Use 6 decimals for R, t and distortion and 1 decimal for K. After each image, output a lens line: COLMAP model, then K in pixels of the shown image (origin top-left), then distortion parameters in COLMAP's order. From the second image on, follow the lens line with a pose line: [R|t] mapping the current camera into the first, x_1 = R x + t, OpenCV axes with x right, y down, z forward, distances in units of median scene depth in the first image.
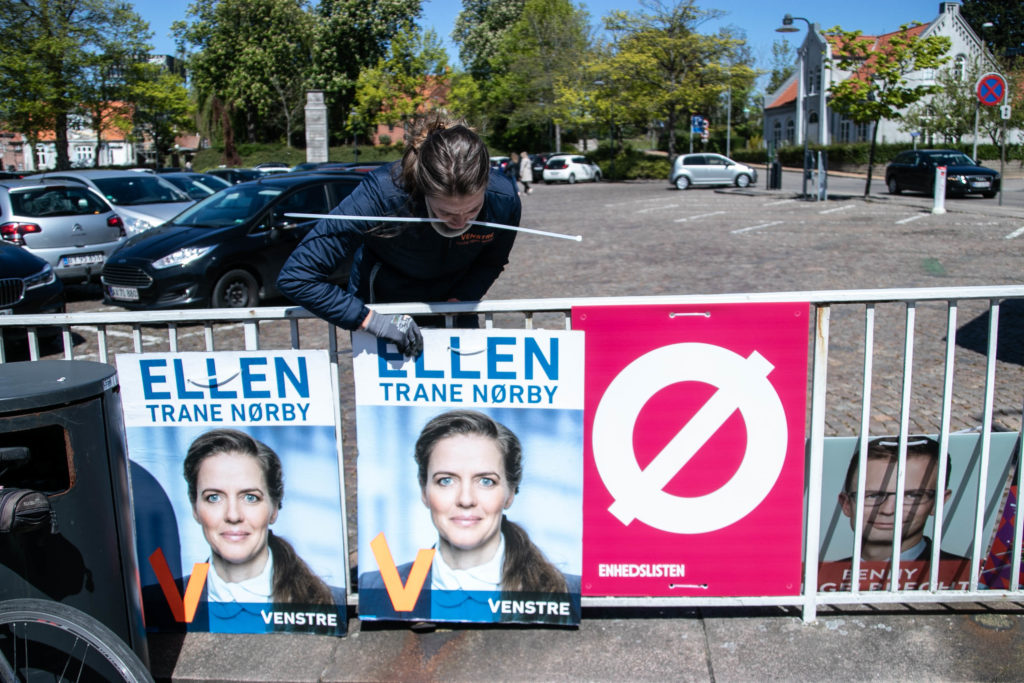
lens RADIAL K [[932.2, 0, 512.5], [0, 932.2, 294.0], [0, 0, 1]] dist [0.020999, 0.020912]
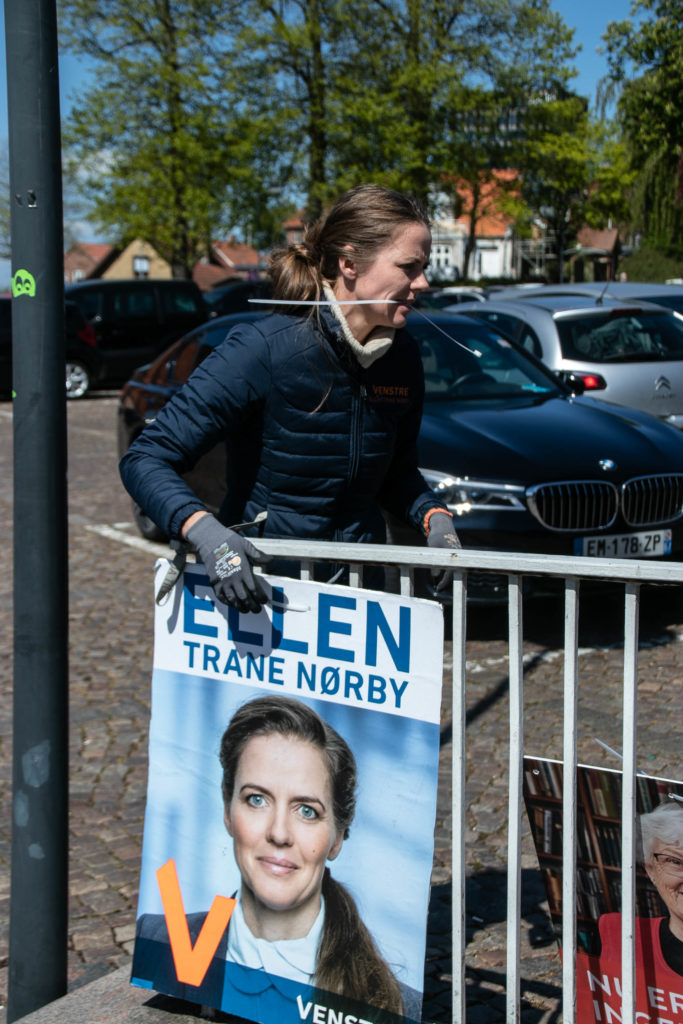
lens RADIAL K [[1653.8, 0, 341.5], [0, 1653.8, 512.0], [0, 0, 1]] dist [0.157626, 1.461189]
pose [[0.878797, 0.099086, -0.466795, 0.261500], [-0.099083, 0.994775, 0.024624, -0.020597], [0.466795, 0.024612, 0.884023, -0.017989]]
